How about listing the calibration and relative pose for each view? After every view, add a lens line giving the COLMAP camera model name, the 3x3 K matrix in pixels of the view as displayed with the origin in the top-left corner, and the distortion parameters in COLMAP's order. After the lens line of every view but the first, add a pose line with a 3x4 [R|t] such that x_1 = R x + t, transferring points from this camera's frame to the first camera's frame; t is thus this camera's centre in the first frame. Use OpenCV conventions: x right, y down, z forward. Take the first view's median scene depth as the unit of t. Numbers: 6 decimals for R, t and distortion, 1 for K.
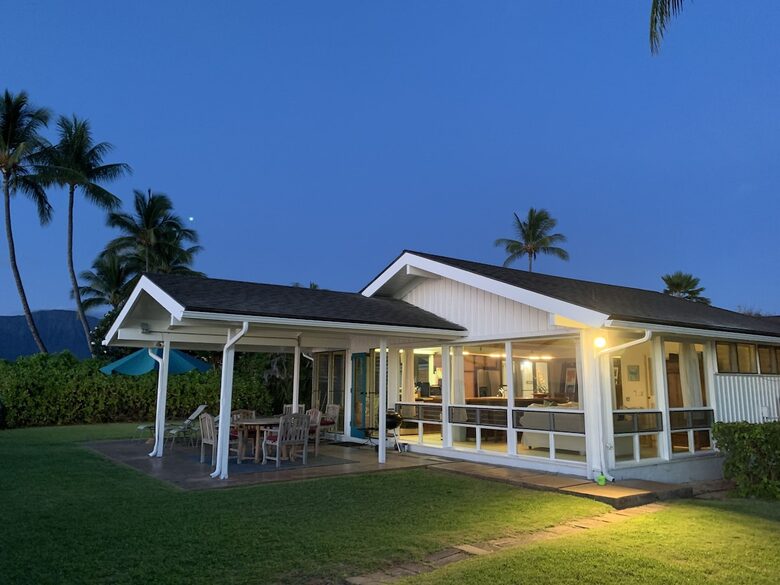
lens RADIAL K [[611.8, 0, 390.0], [0, 611.8, 292.5], [0, 0, 1]] dist [0.030803, -0.000258]
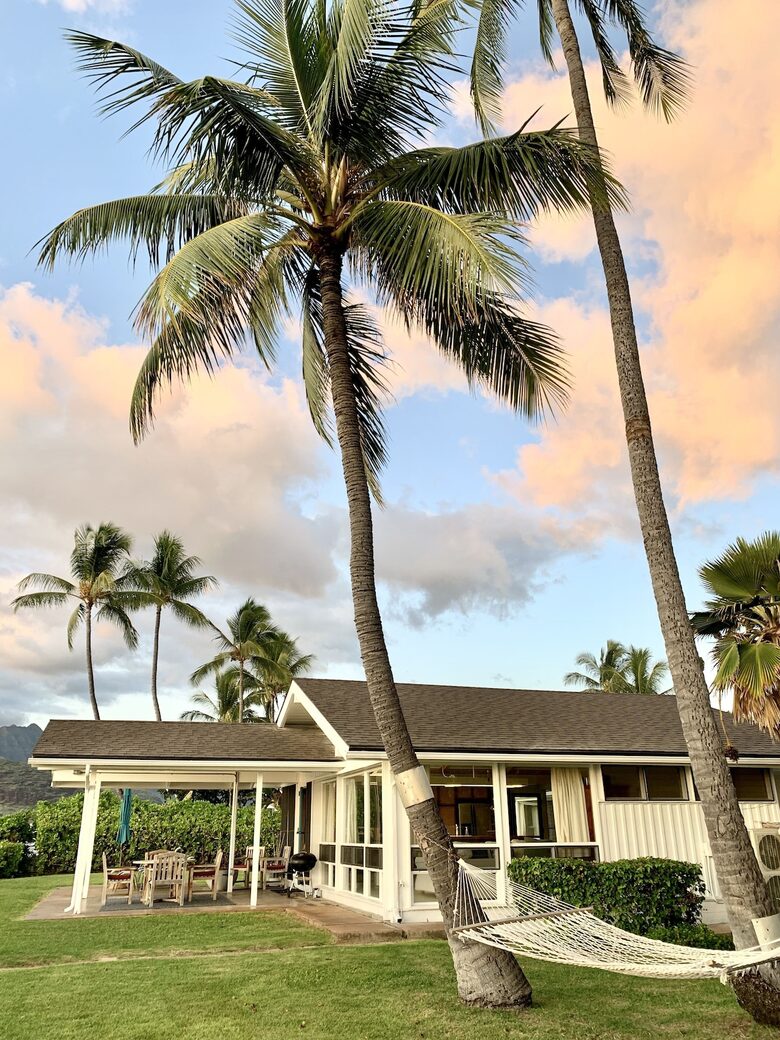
lens RADIAL K [[795.6, 0, 390.0], [0, 795.6, 520.0], [0, 0, 1]] dist [0.002534, 0.001094]
pose [[0.956273, -0.117138, -0.267996, 0.564792], [0.056342, 0.972911, -0.224208, -0.023516], [0.286999, 0.199304, 0.936968, -0.234539]]
